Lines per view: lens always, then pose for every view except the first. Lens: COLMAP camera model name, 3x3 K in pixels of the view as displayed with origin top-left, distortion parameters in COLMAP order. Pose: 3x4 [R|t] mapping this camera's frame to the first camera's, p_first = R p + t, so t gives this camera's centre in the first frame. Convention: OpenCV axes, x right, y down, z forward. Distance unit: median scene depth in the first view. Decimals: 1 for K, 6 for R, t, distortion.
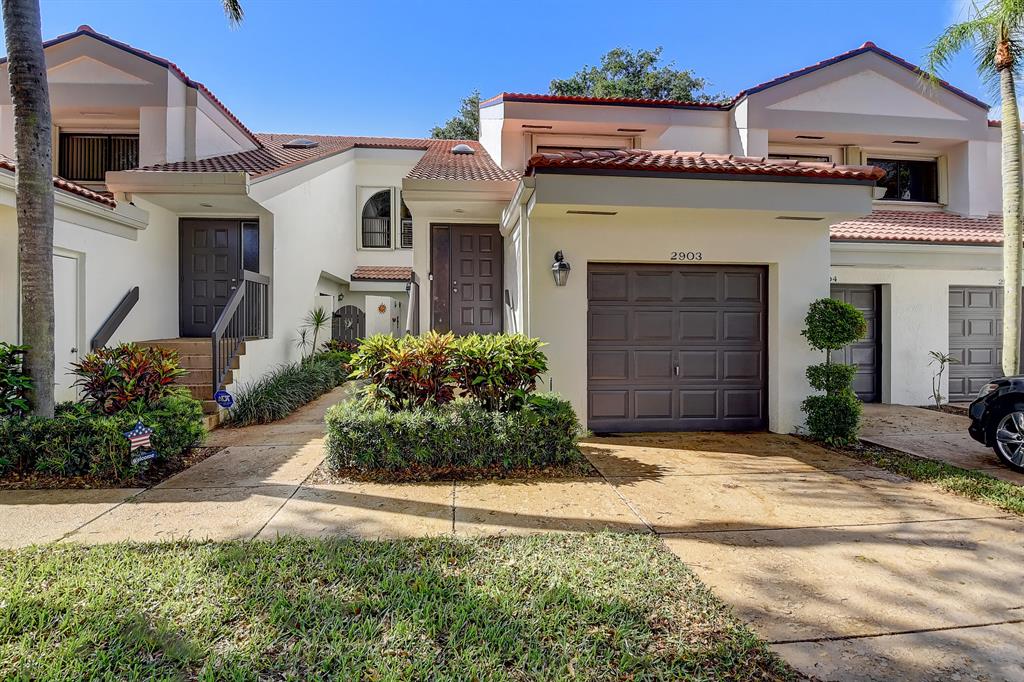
lens RADIAL K [[526.4, 0, 504.5], [0, 526.4, 342.1], [0, 0, 1]] dist [0.005857, -0.017298]
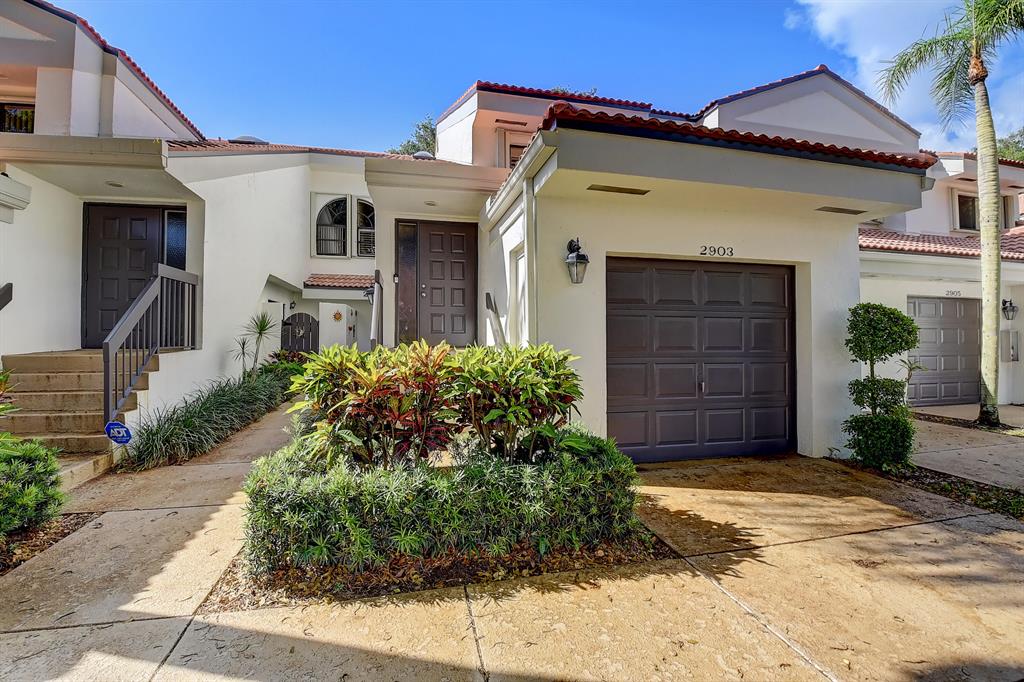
lens RADIAL K [[448.9, 0, 504.3], [0, 448.9, 337.7], [0, 0, 1]] dist [-0.006054, -0.011143]
pose [[0.991466, -0.000727, 0.130363, -0.081082], [0.004036, 0.999676, -0.025119, -0.008235], [-0.130303, 0.025431, 0.991148, 0.327115]]
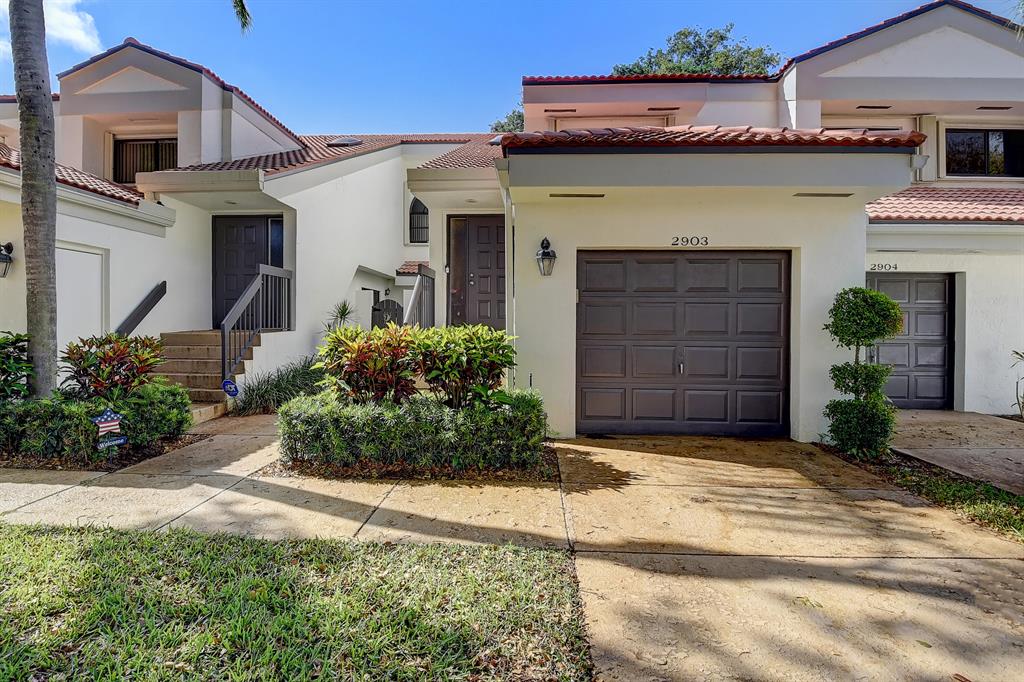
lens RADIAL K [[526.4, 0, 507.7], [0, 526.4, 340.7], [0, 0, 1]] dist [0.005857, -0.017298]
pose [[0.989289, 0.008860, -0.145702, 0.164199], [-0.008147, 0.999952, 0.005489, 0.004084], [0.145744, -0.004243, 0.989313, 0.060548]]
